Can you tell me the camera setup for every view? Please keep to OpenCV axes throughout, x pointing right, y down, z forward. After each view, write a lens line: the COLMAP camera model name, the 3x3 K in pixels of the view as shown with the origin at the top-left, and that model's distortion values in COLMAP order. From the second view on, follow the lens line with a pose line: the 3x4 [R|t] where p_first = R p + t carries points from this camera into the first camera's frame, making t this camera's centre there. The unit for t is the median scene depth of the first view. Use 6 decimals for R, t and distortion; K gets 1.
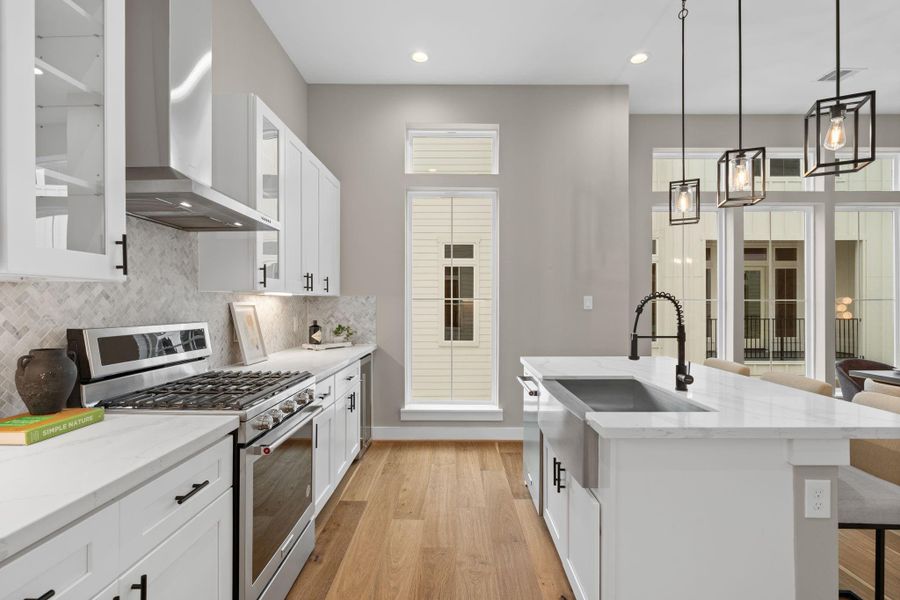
lens RADIAL K [[419.7, 0, 445.3], [0, 419.7, 298.3], [0, 0, 1]] dist [0.016514, 0.000261]
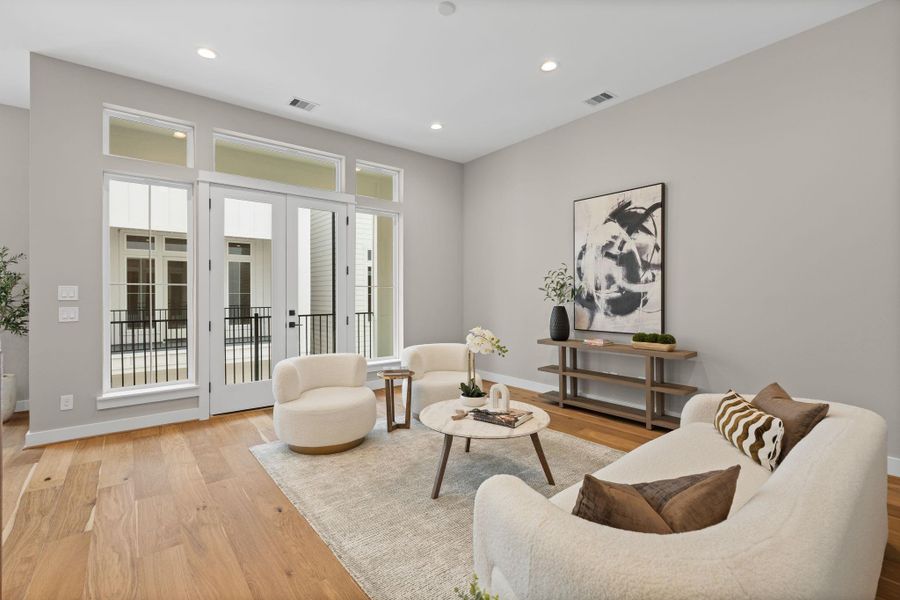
lens RADIAL K [[410.0, 0, 445.2], [0, 410.0, 300.9], [0, 0, 1]] dist [-0.023530, -0.000208]
pose [[0.764809, -0.007459, 0.644213, 0.873588], [-0.012032, 0.999593, 0.025858, -0.004761], [-0.644144, -0.027528, 0.764409, -0.217261]]
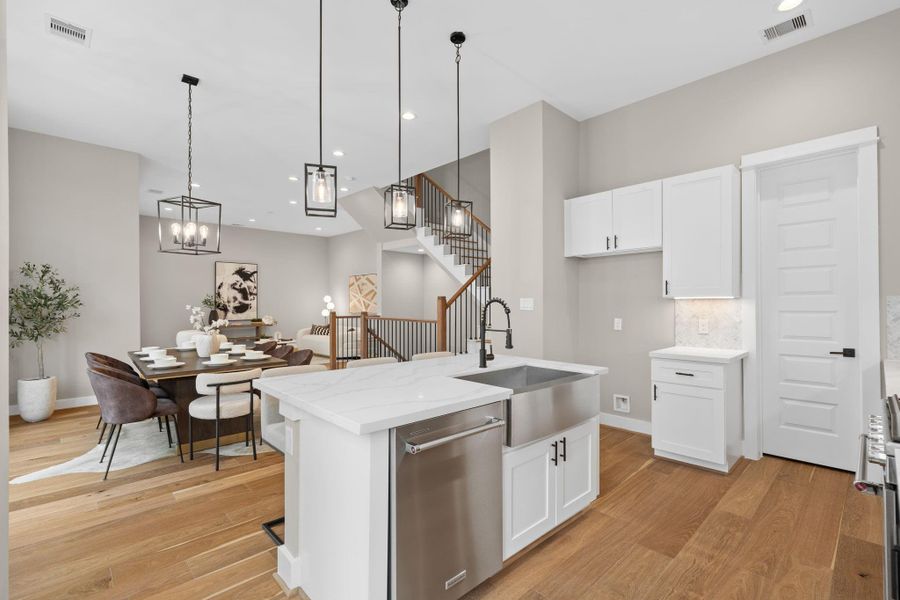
lens RADIAL K [[423.7, 0, 452.6], [0, 423.7, 302.4], [0, 0, 1]] dist [-0.001292, 0.003572]
pose [[-0.695878, 0.005395, 0.718140, -0.102702], [-0.006745, 0.999879, -0.014047, 0.005224], [-0.718129, -0.014619, -0.695757, 0.530798]]
